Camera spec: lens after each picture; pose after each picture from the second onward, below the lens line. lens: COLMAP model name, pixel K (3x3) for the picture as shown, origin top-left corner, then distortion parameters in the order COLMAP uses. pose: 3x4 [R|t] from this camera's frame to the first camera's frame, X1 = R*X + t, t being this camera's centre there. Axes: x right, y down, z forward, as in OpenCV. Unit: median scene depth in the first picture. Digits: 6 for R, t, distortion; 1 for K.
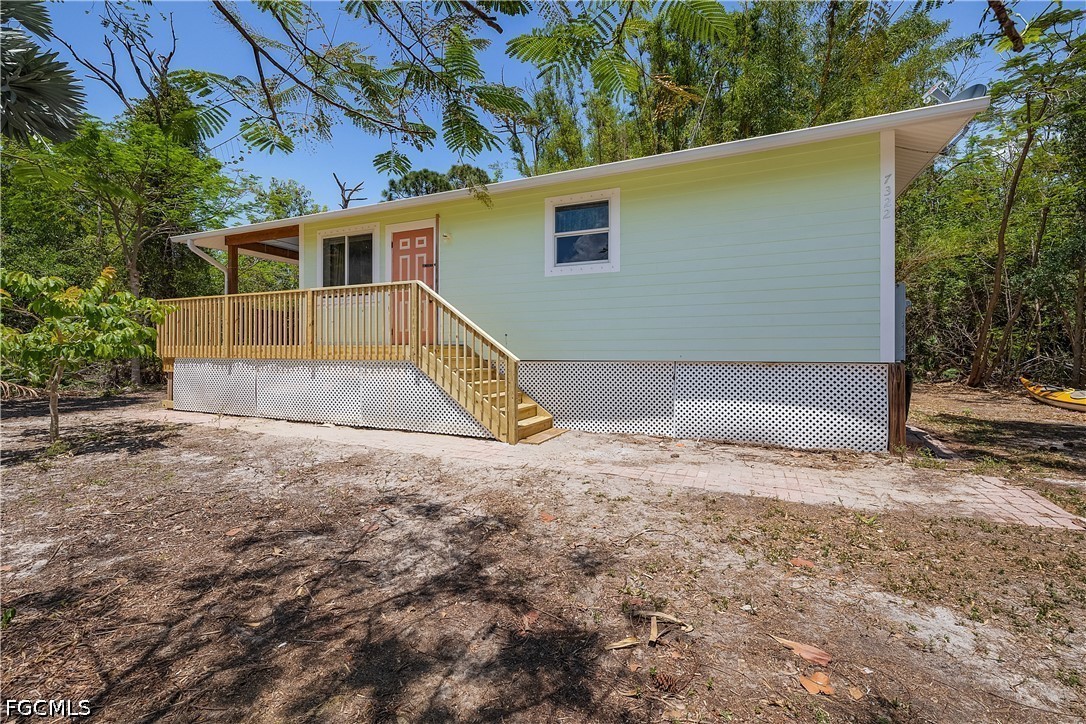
lens RADIAL K [[462.2, 0, 539.1], [0, 462.2, 357.3], [0, 0, 1]] dist [0.002361, -0.000425]
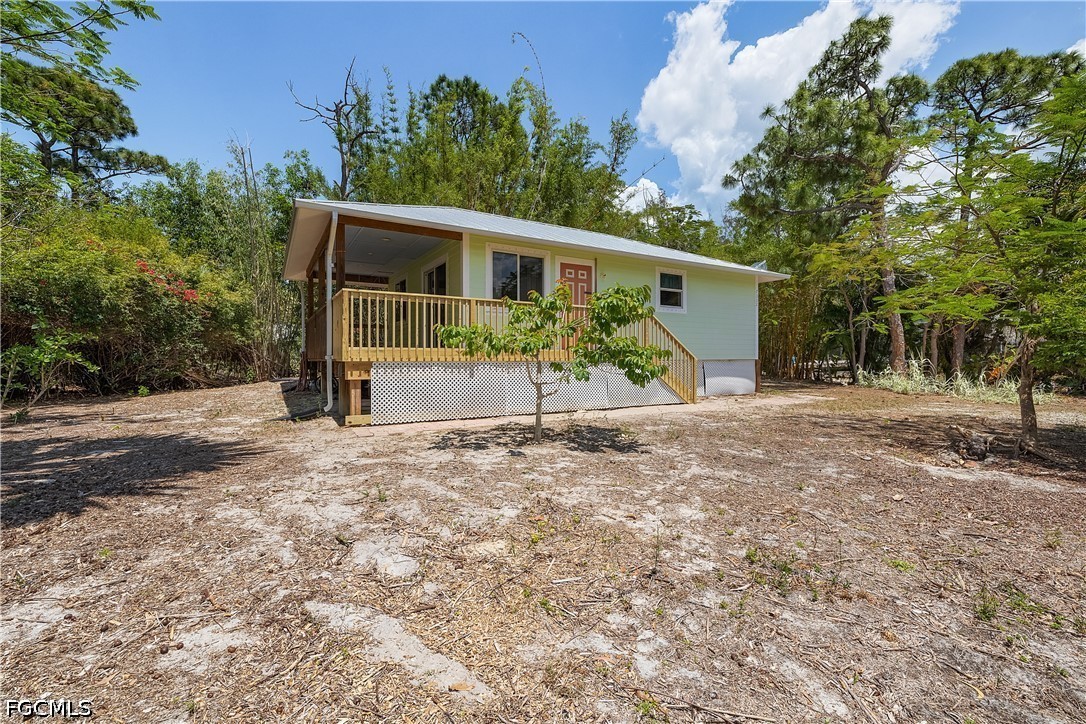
lens RADIAL K [[462.2, 0, 544.5], [0, 462.2, 360.0], [0, 0, 1]] dist [0.002361, -0.000425]
pose [[0.565588, -0.009184, 0.824637, -1.450373], [0.009876, 0.999942, 0.004363, -0.004382], [-0.824629, 0.005676, 0.565646, 0.322265]]
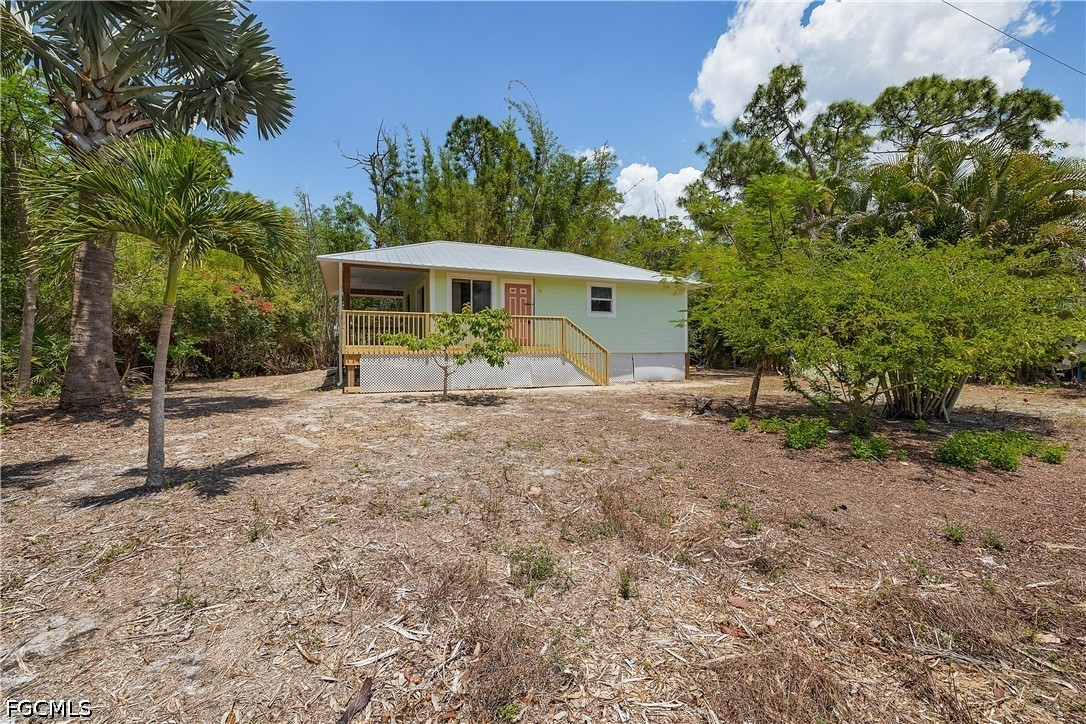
lens RADIAL K [[462.2, 0, 541.7], [0, 462.2, 354.9], [0, 0, 1]] dist [0.002361, -0.000425]
pose [[0.670854, -0.011783, 0.741496, -1.605375], [0.011972, 0.999916, 0.005058, 0.000819], [-0.741493, 0.005484, 0.670938, -0.316730]]
